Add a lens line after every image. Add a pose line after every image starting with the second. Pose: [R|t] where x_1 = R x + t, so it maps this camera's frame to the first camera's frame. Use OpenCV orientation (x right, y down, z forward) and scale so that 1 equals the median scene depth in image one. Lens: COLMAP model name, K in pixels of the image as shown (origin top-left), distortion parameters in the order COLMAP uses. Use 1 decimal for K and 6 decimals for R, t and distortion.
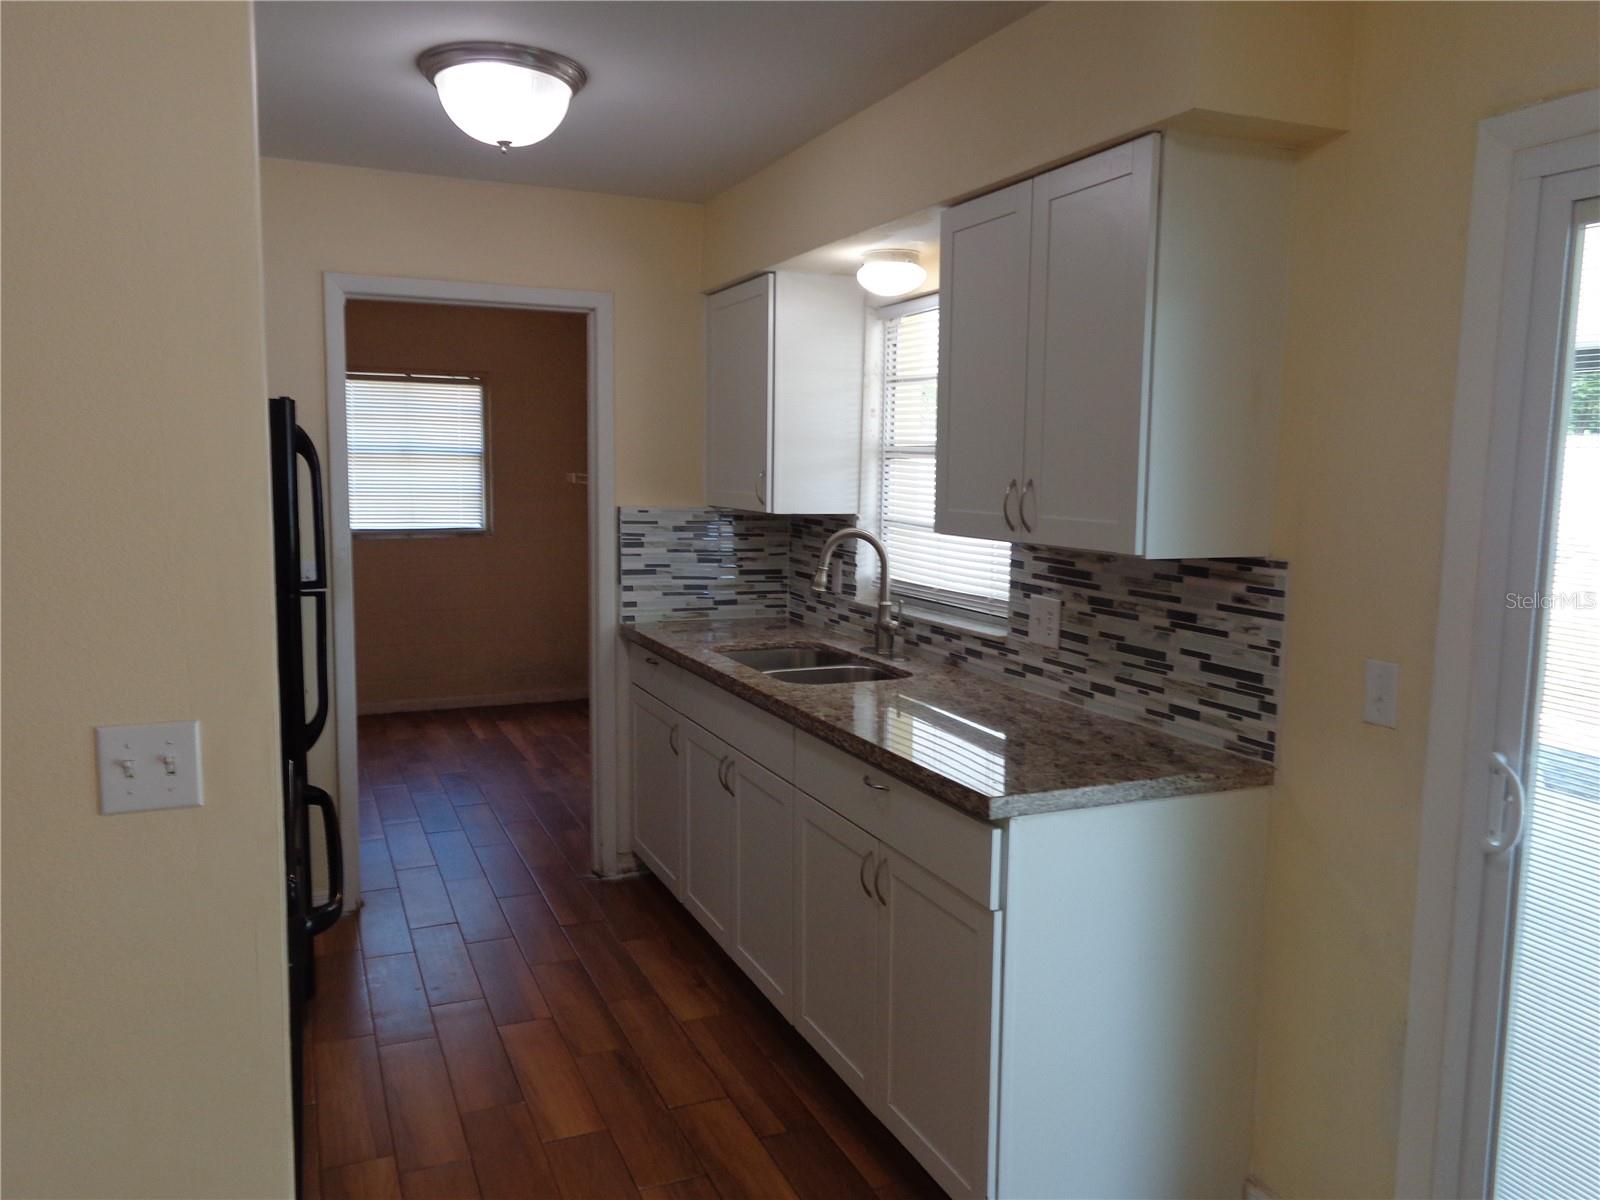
lens RADIAL K [[1200.7, 0, 805.9], [0, 1200.7, 592.3], [0, 0, 1]] dist [0.001505, 0.004166]
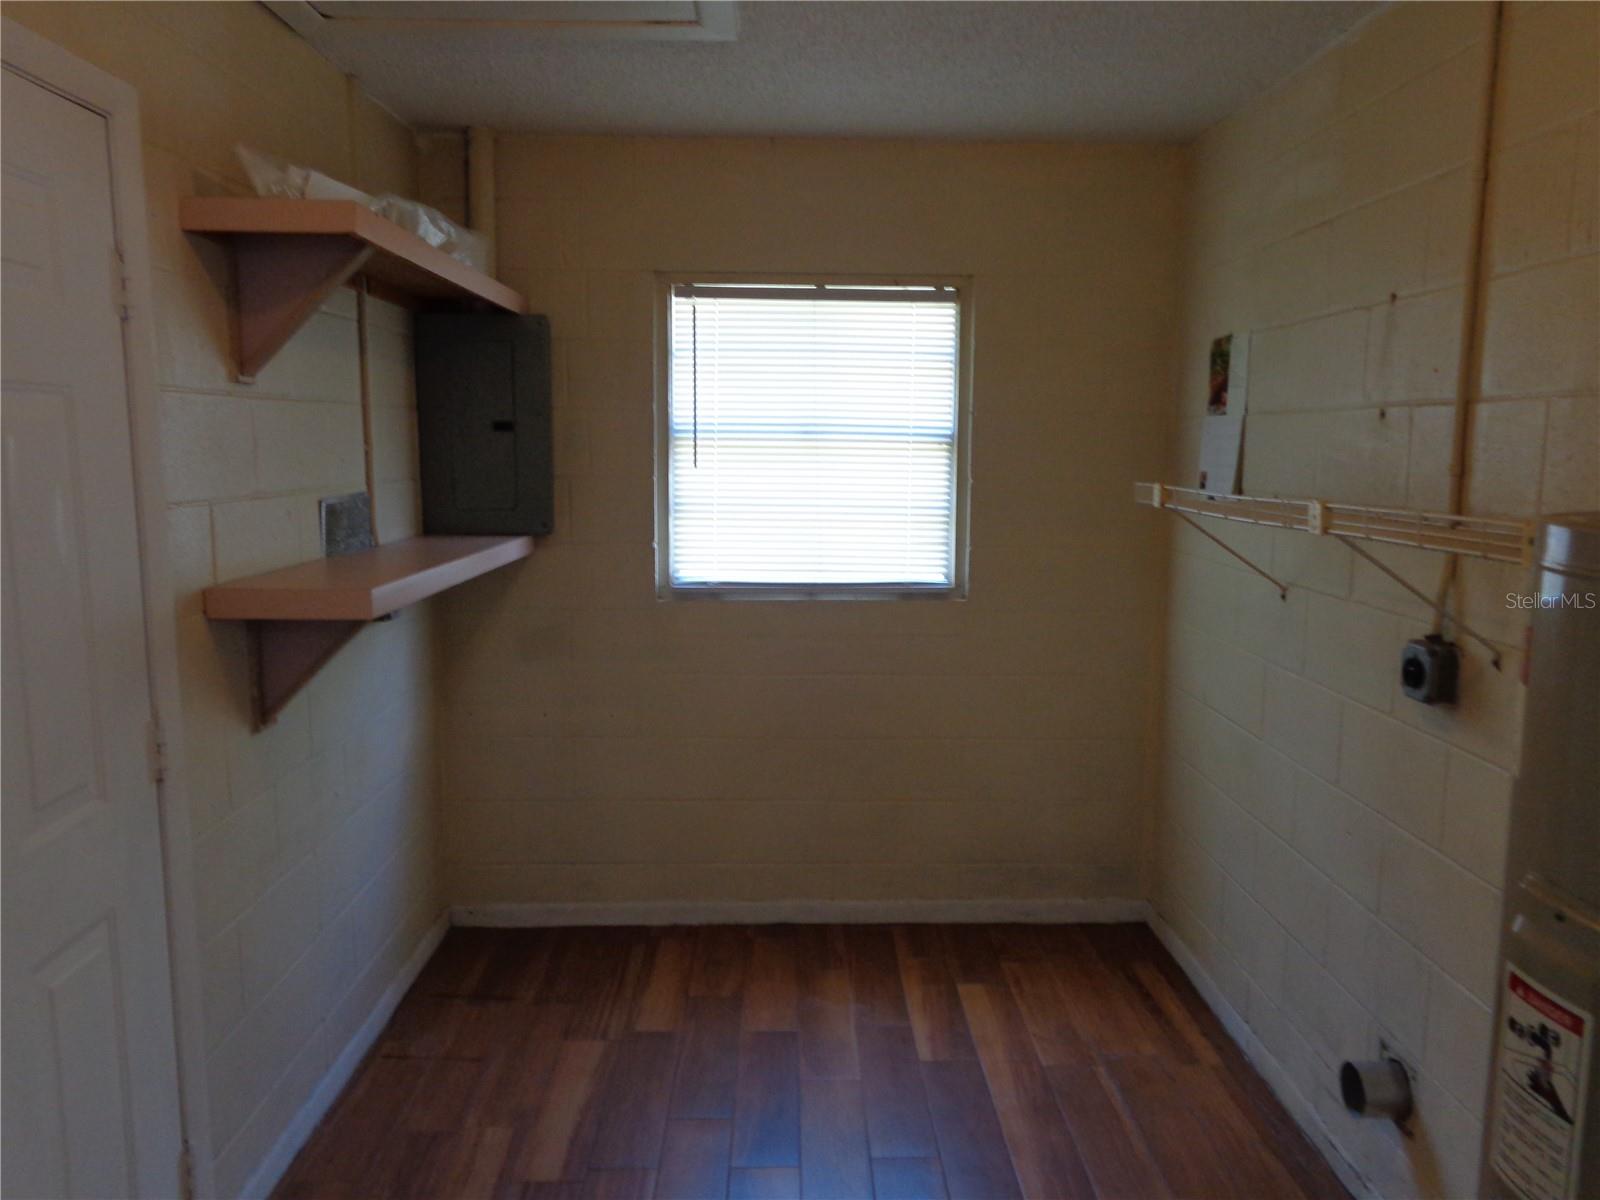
lens RADIAL K [[1200.7, 0, 805.9], [0, 1200.7, 592.3], [0, 0, 1]] dist [0.001505, 0.004166]
pose [[0.919223, 0.041215, -0.391574, -0.126089], [-0.032492, 0.999055, 0.028881, -0.062561], [0.392394, -0.013825, 0.919693, 0.510623]]
